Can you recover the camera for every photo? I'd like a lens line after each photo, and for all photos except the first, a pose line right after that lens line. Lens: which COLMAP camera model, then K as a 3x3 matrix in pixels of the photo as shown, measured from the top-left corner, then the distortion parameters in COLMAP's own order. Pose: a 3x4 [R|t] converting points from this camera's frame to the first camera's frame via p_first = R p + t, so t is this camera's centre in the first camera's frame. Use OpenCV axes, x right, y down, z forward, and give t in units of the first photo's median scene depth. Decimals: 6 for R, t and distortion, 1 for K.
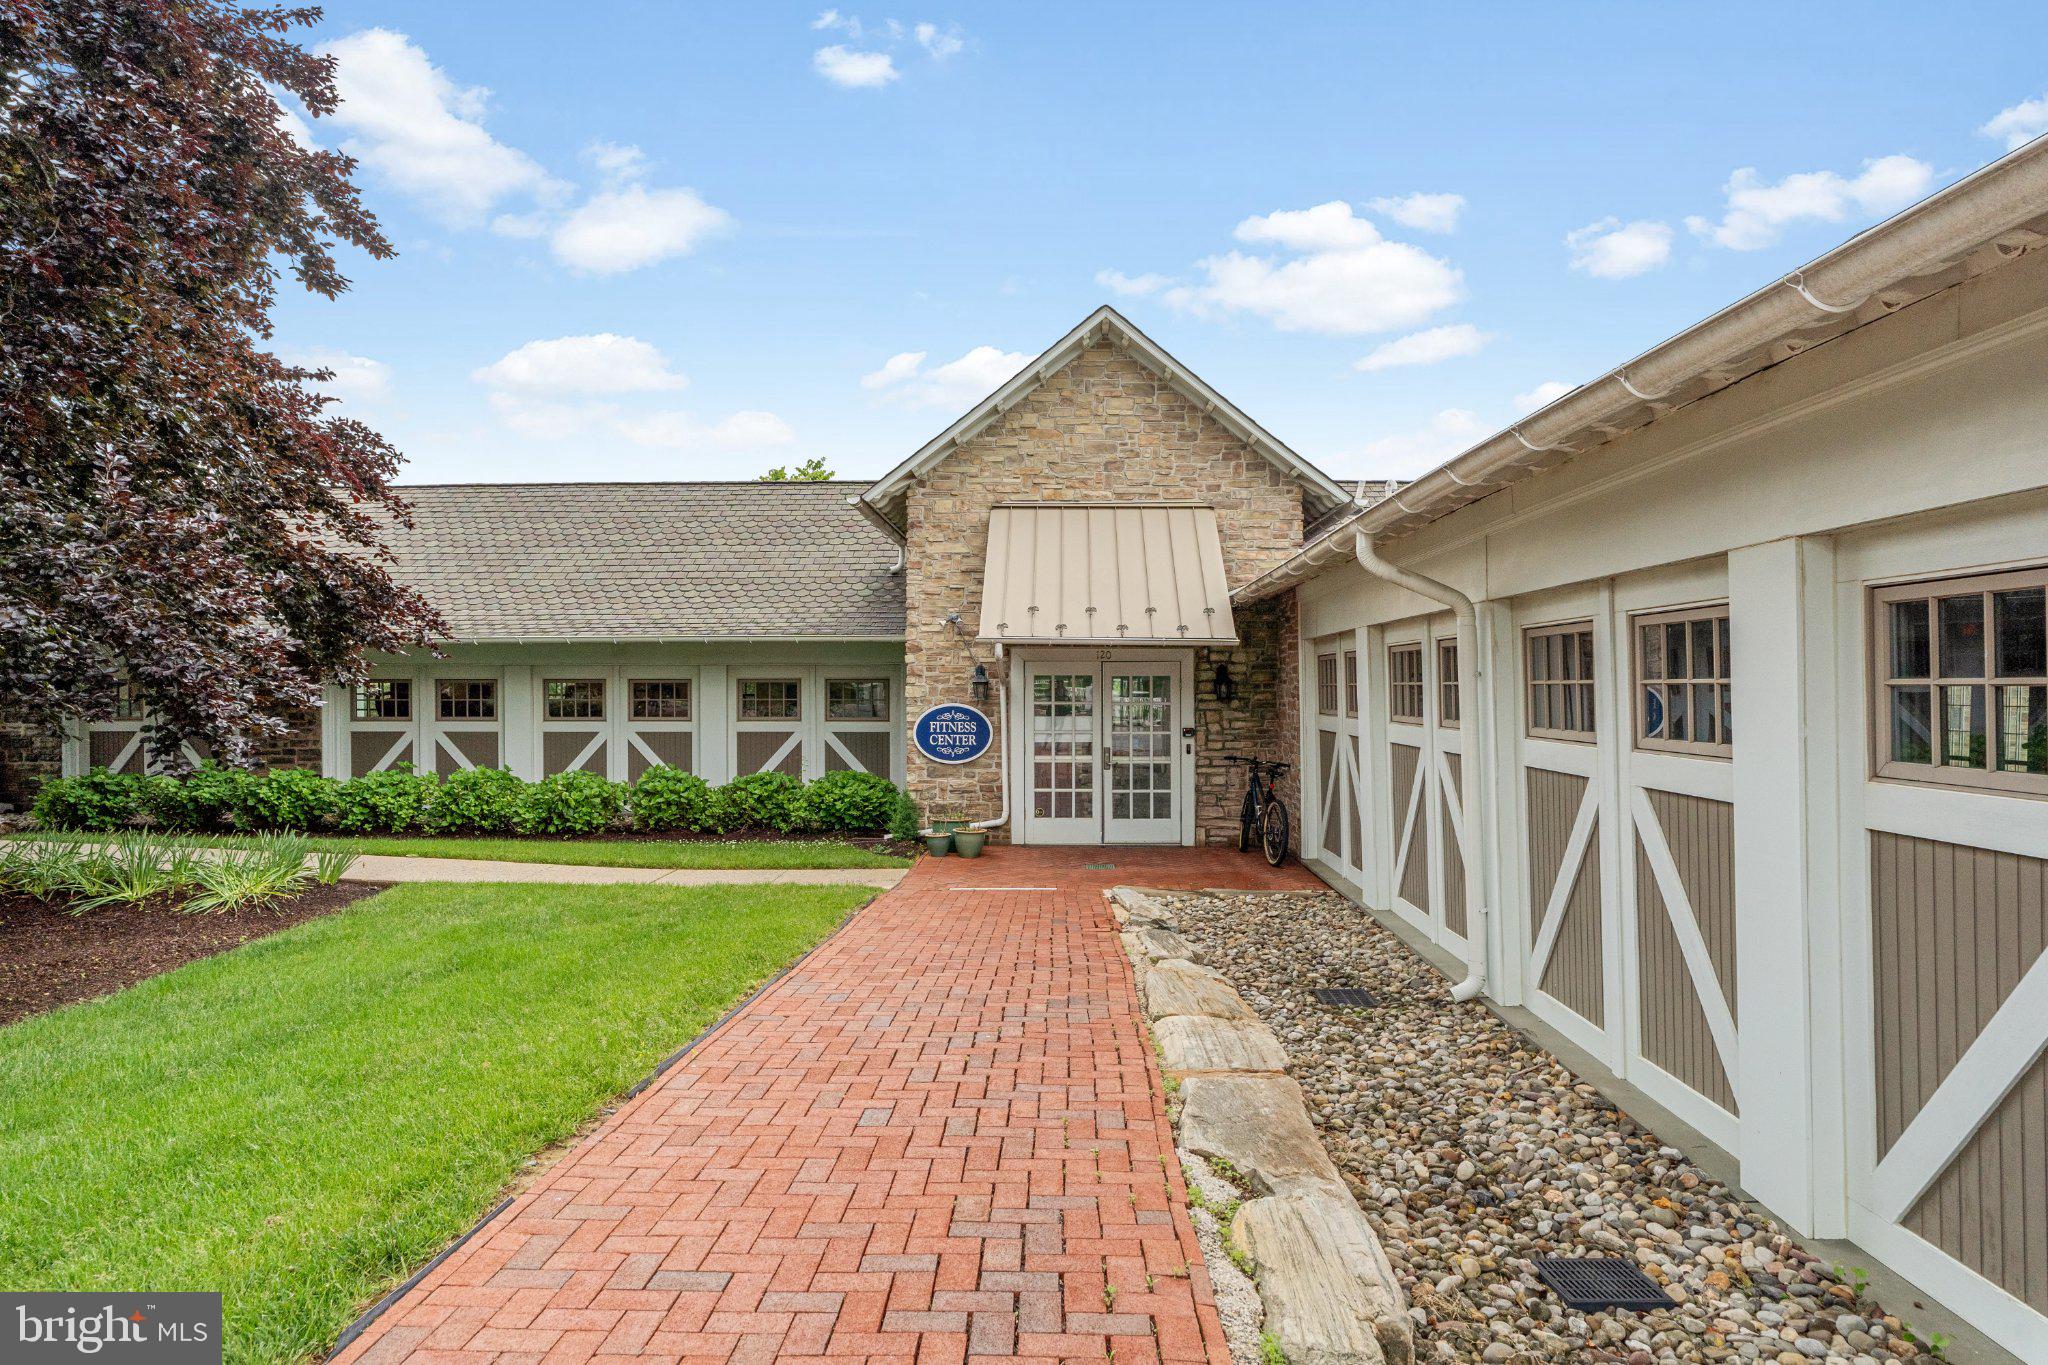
lens RADIAL K [[1244.0, 0, 1024.0], [0, 1244.0, 682.5], [0, 0, 1]] dist [0.000872, -0.000008]
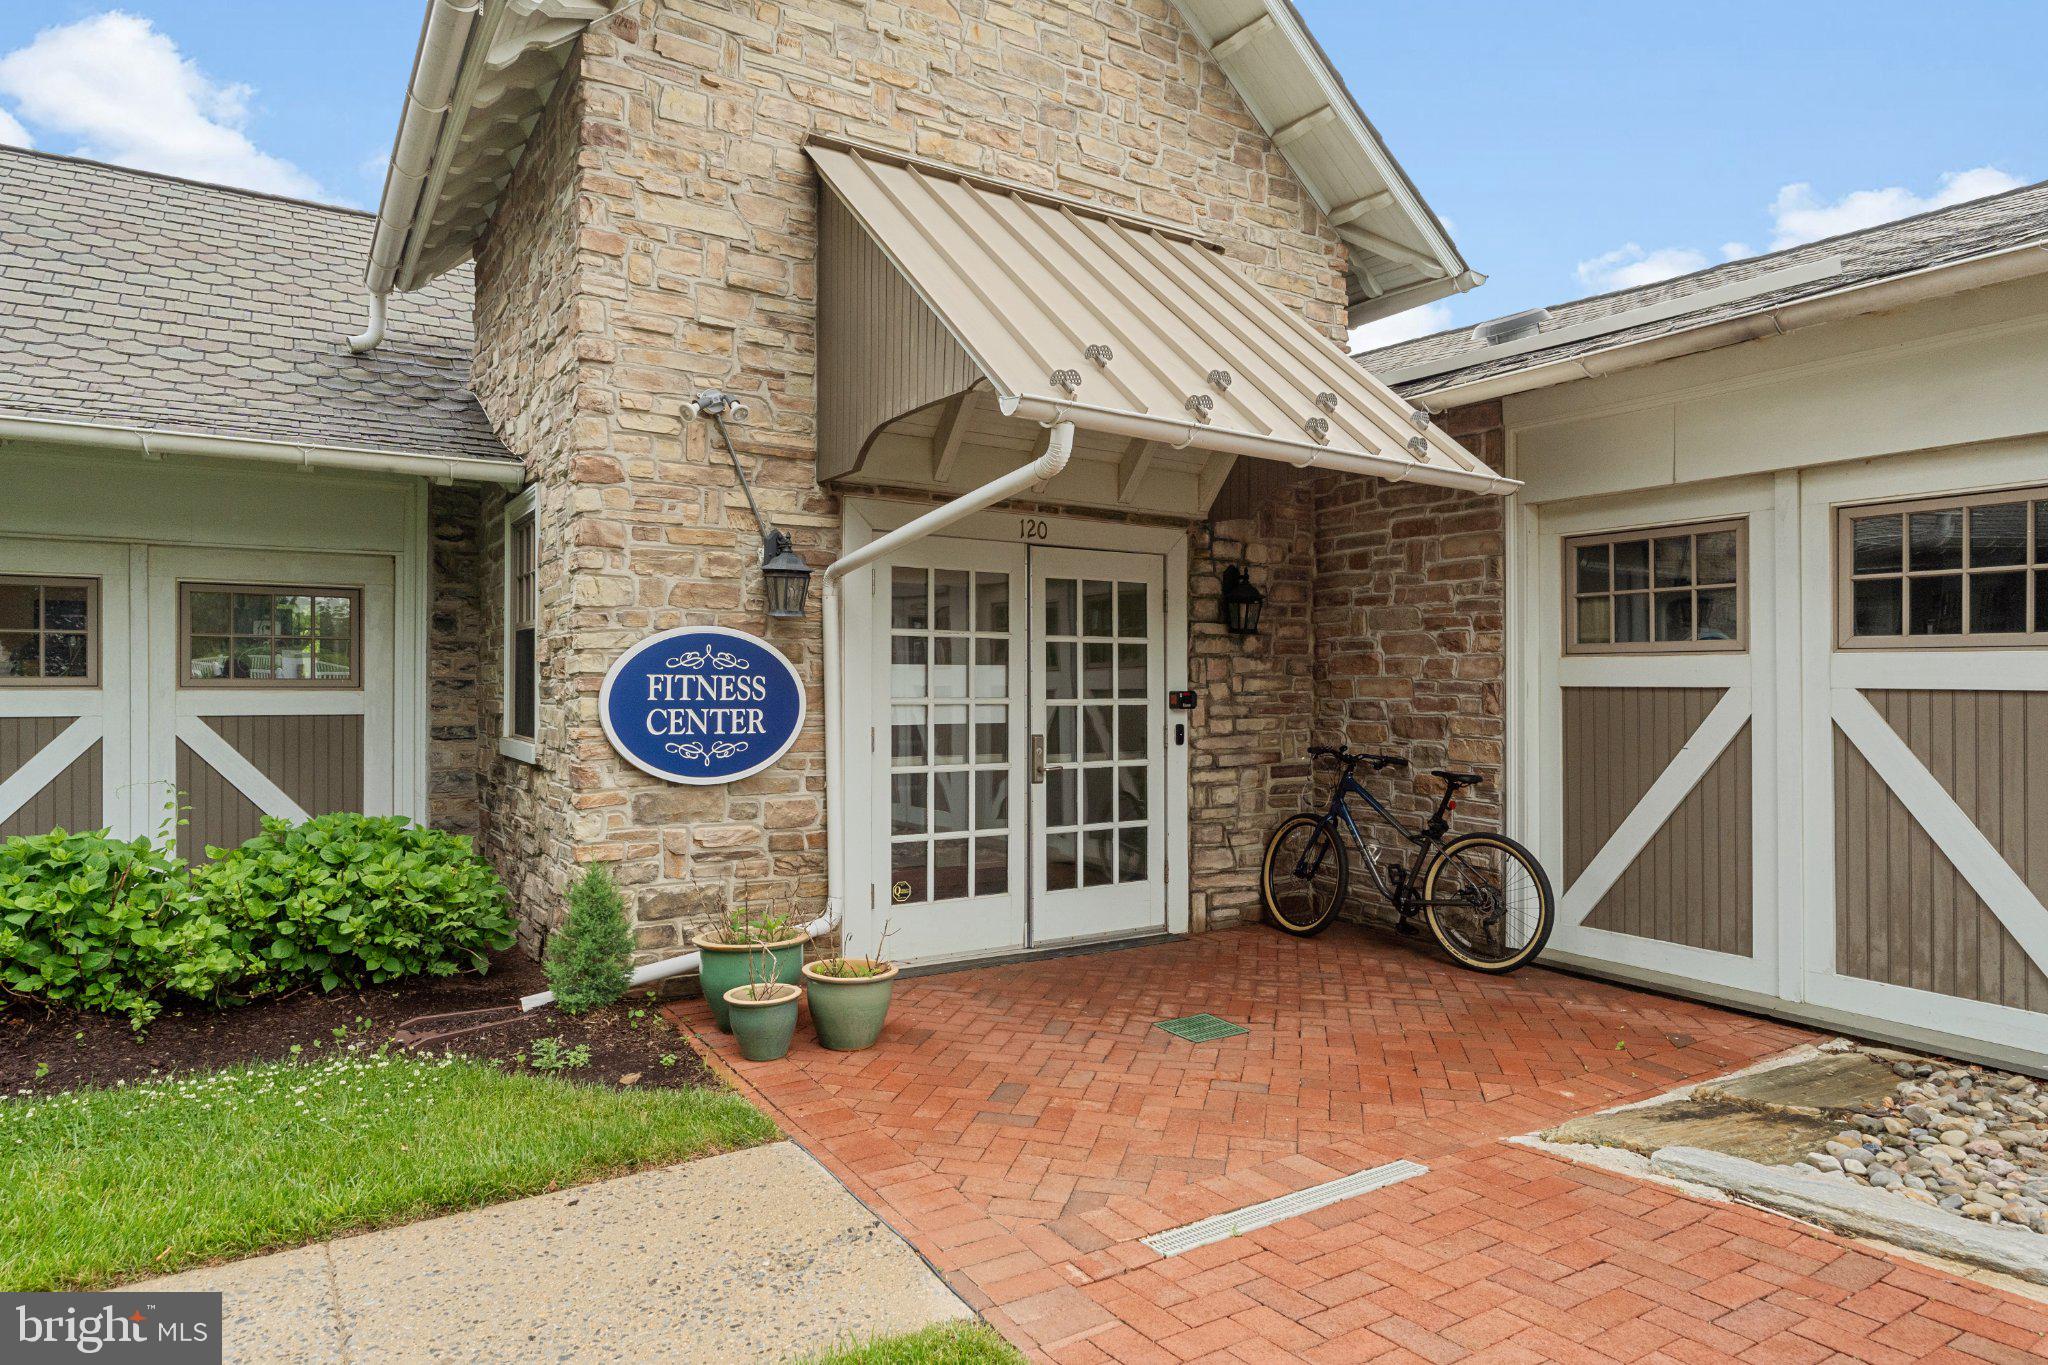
lens RADIAL K [[1215.5, 0, 1023.0], [0, 1215.5, 679.1], [0, 0, 1]] dist [-0.003869, 0.000505]
pose [[0.824179, 0.007589, 0.566278, -0.188061], [-0.006547, 0.999971, -0.003873, 0.033796], [-0.566291, -0.000515, 0.824205, 0.639337]]
